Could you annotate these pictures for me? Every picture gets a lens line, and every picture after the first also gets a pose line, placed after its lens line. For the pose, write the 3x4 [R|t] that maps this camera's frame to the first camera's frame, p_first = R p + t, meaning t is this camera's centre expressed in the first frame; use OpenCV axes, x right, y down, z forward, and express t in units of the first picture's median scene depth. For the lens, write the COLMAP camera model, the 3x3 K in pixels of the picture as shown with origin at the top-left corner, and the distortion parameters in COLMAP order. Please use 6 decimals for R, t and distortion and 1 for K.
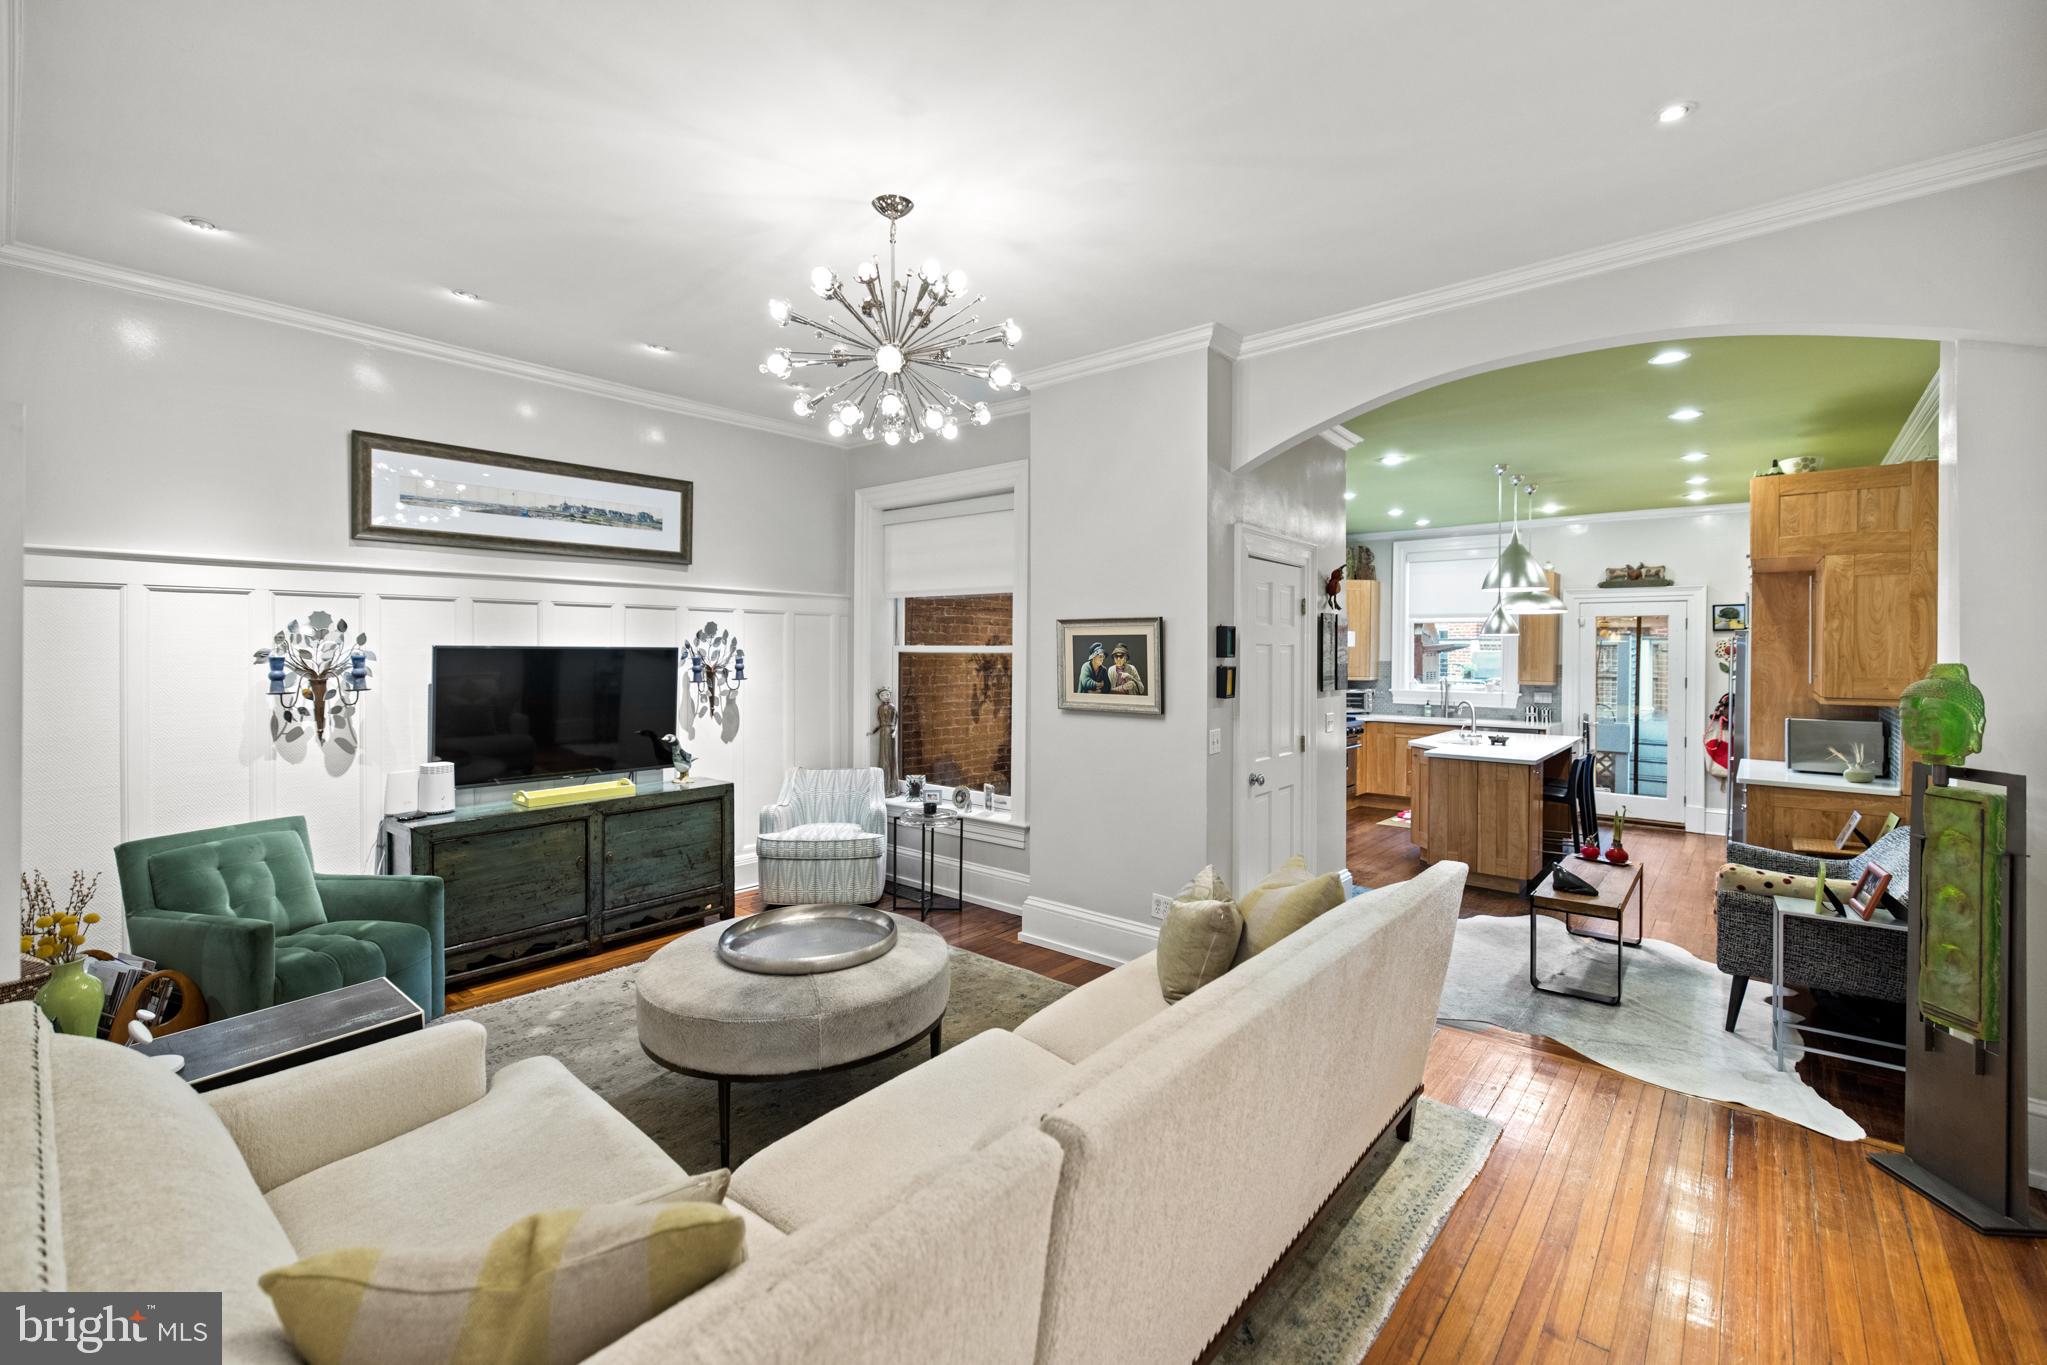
lens RADIAL K [[875.3, 0, 1023.9], [0, 875.3, 653.5], [0, 0, 1]] dist [0.006469, -0.001874]
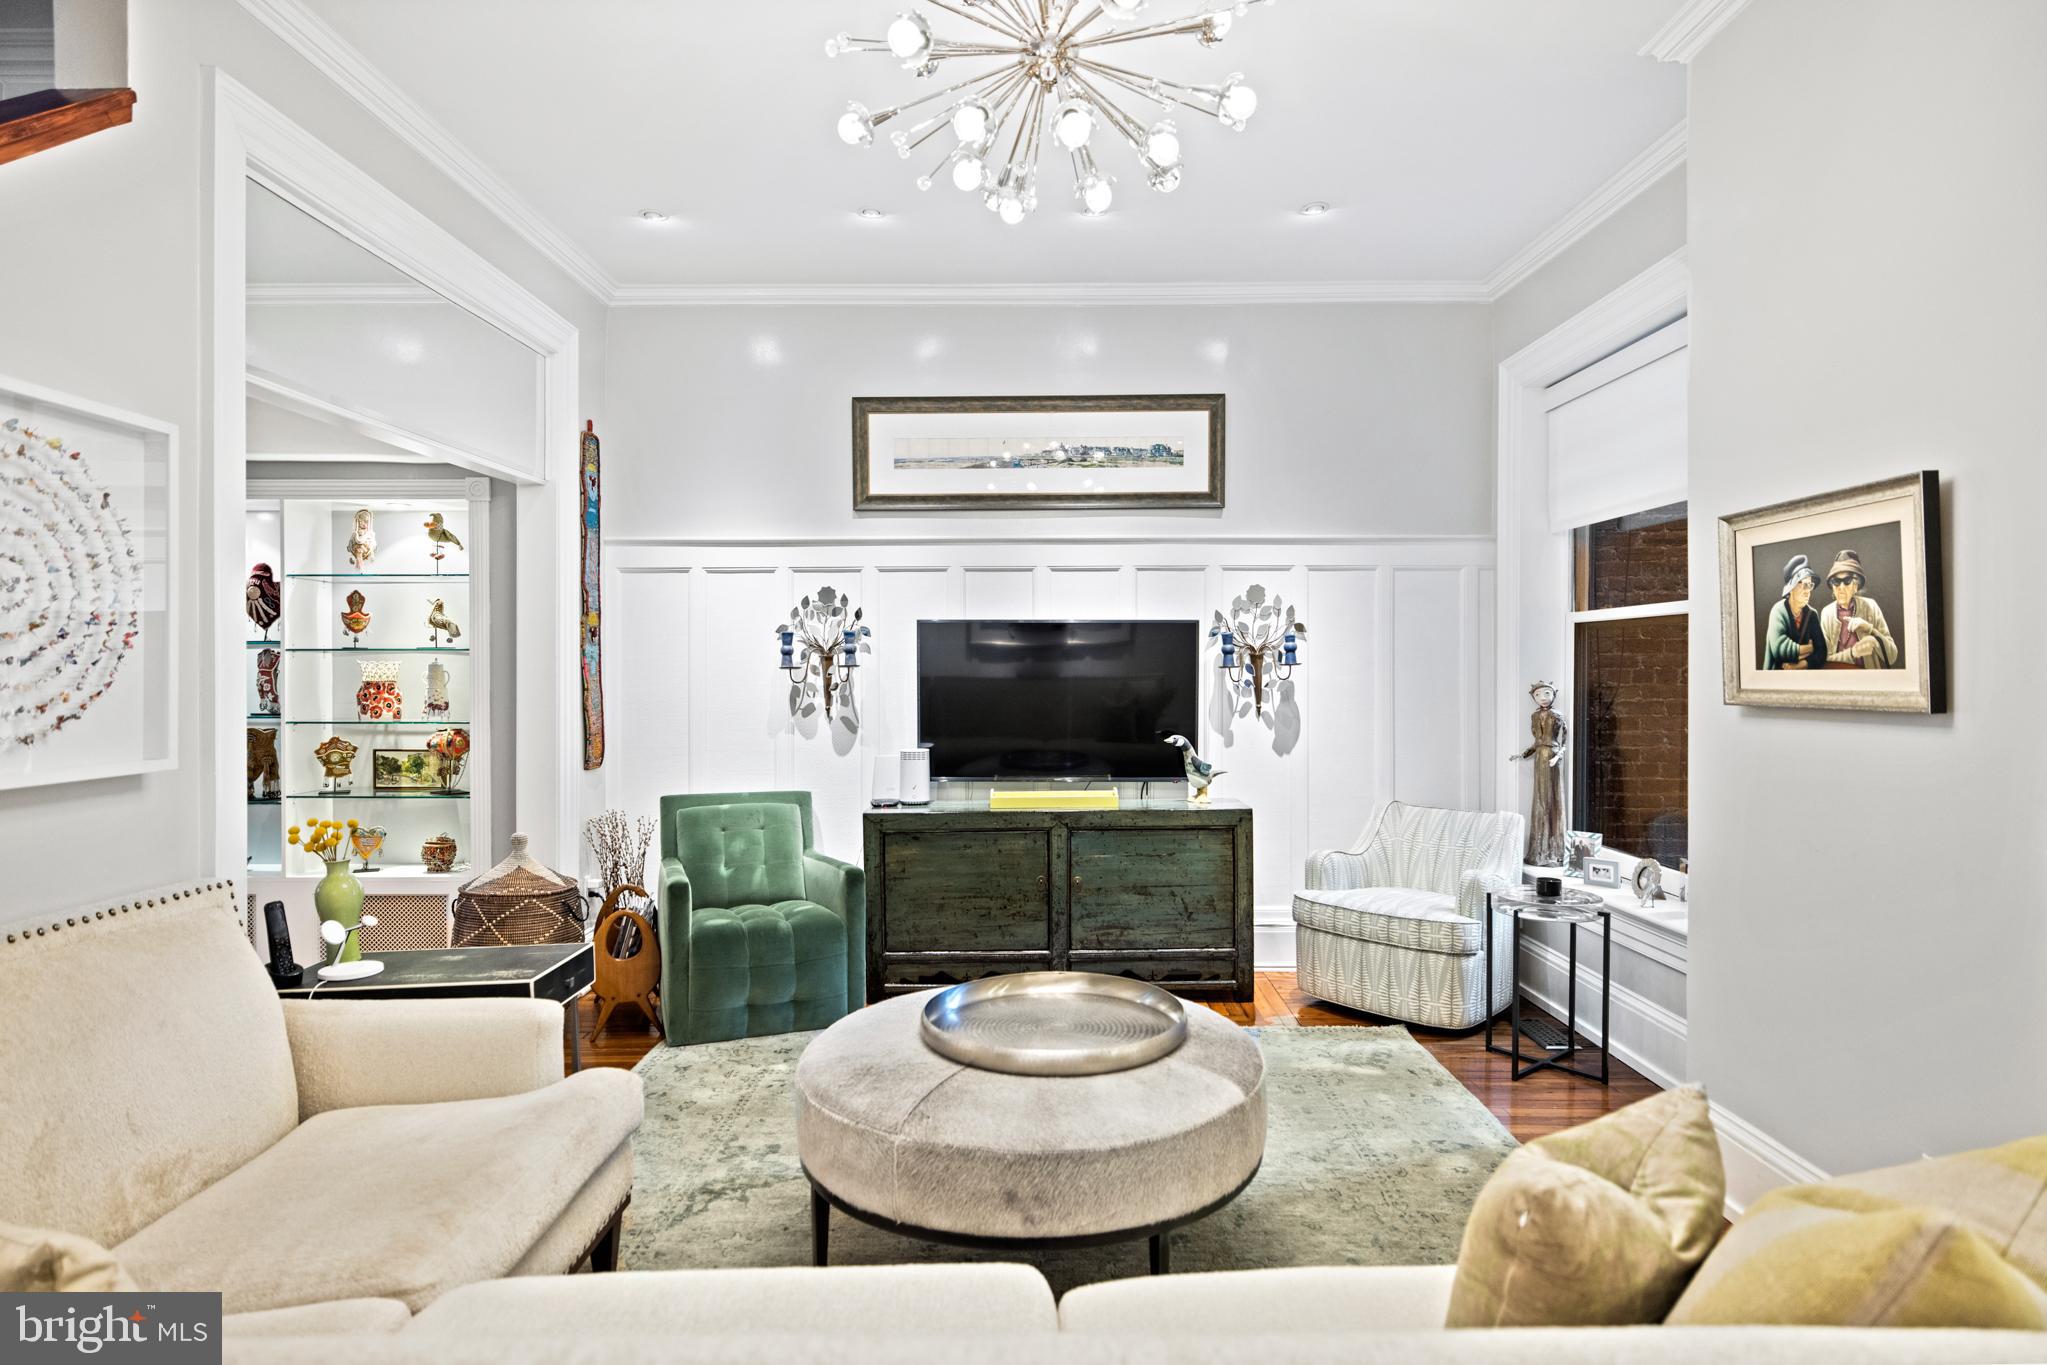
lens RADIAL K [[1097.7, 0, 1032.3], [0, 1097.7, 677.0], [0, 0, 1]] dist [-0.001497, -0.000923]
pose [[0.647411, -0.002119, -0.762138, 0.233505], [0.000521, 0.999997, -0.002338, 0.045958], [0.762141, 0.001117, 0.647411, 0.308156]]
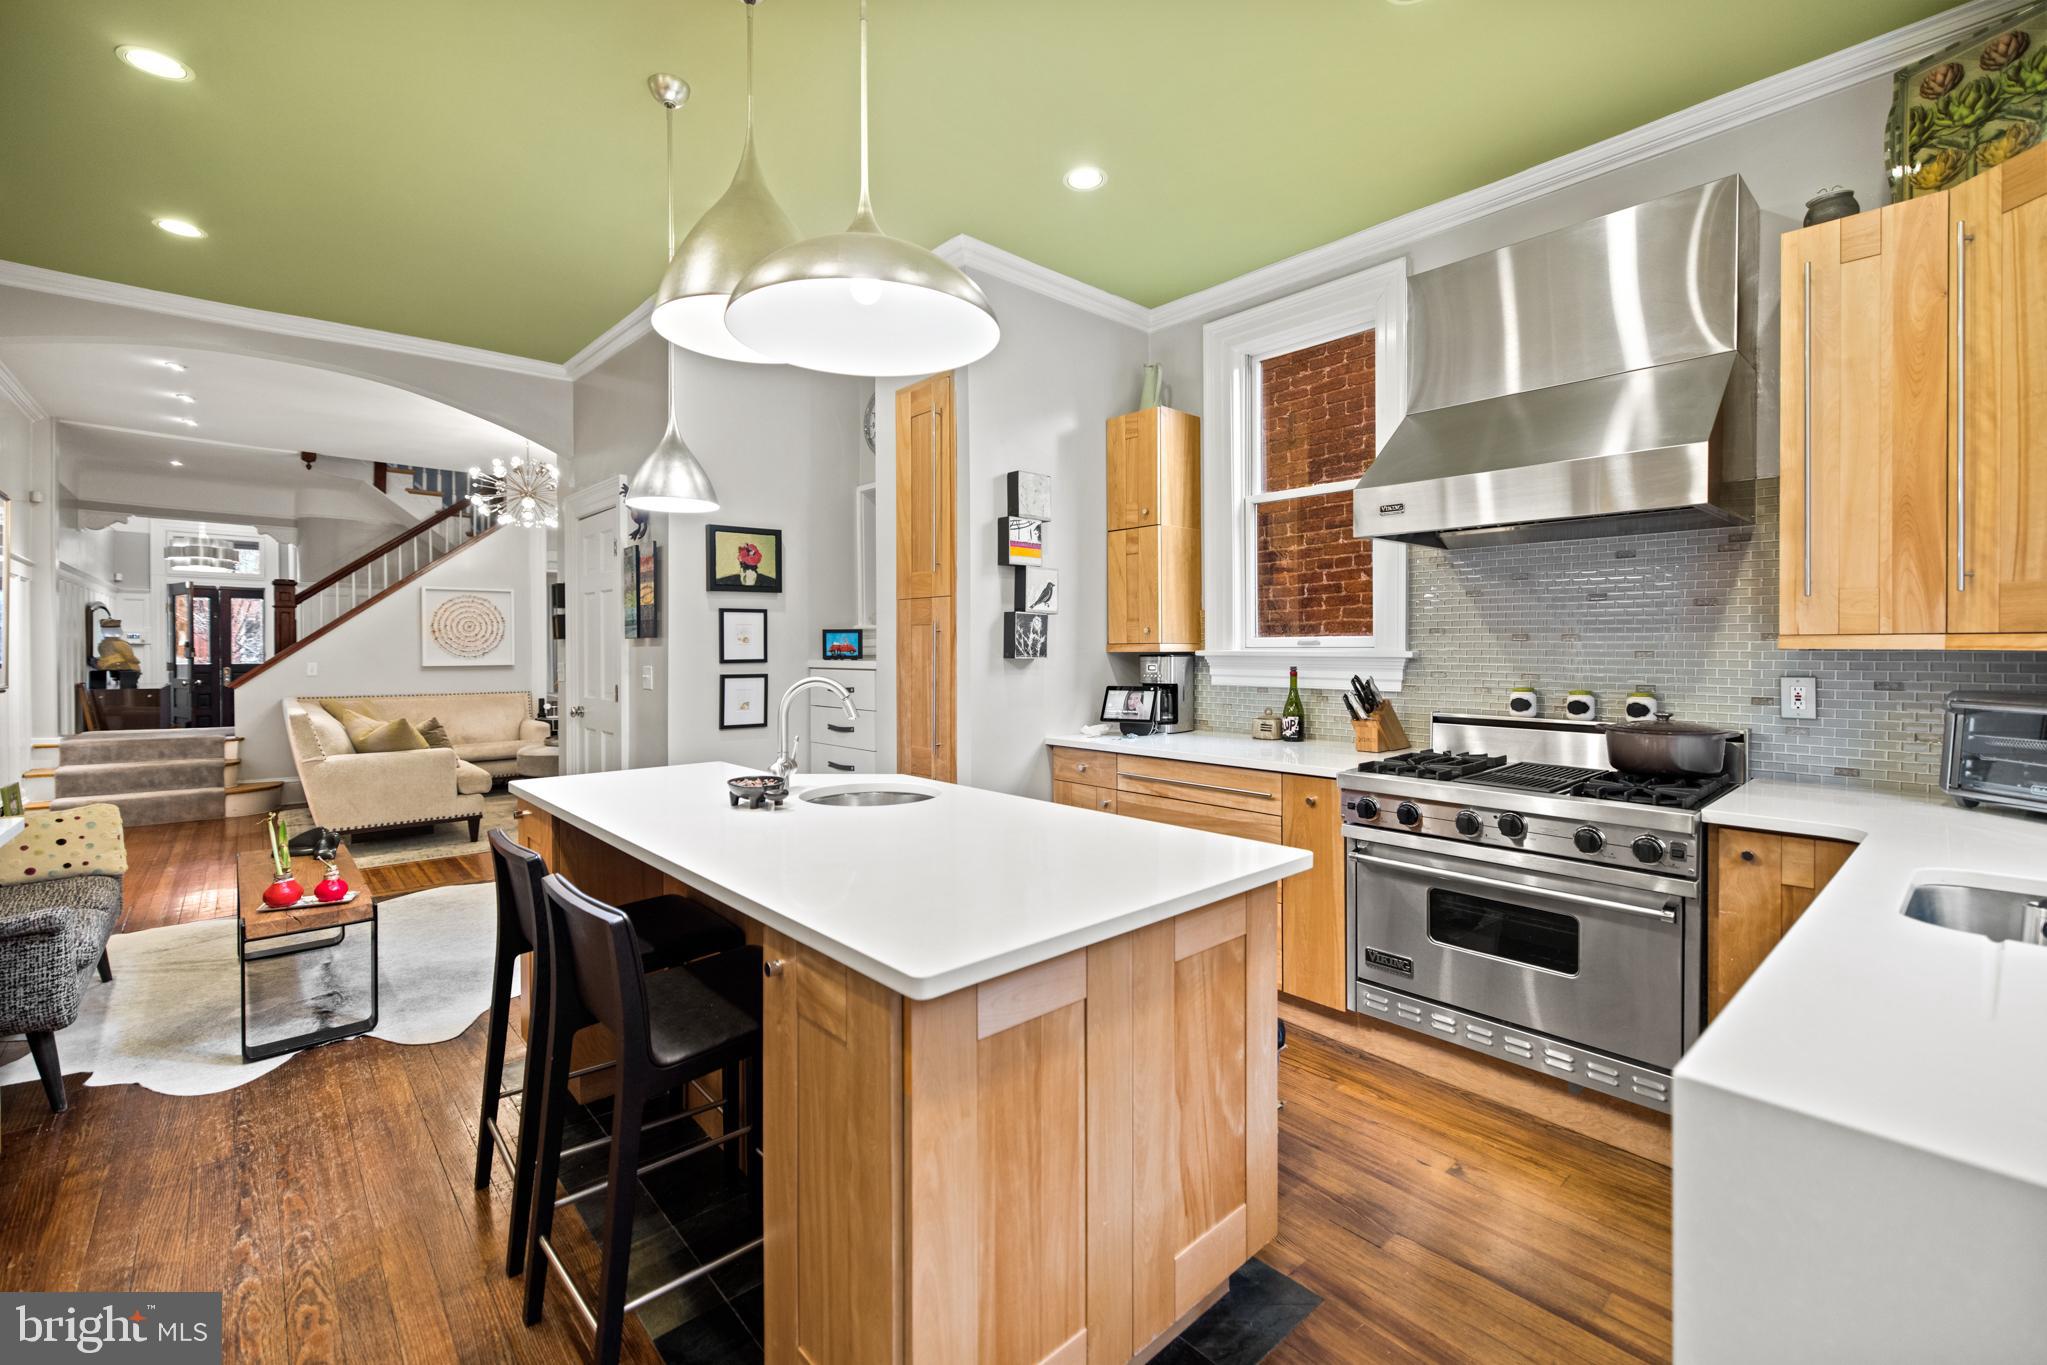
lens RADIAL K [[875.3, 0, 1021.3], [0, 875.3, 654.5], [0, 0, 1]] dist [0.006469, -0.001874]
pose [[-0.144963, 0.002184, -0.989435, 1.190528], [0.000312, 0.999998, 0.002161, 0.060201], [0.989437, 0.000005, -0.144963, 1.568200]]
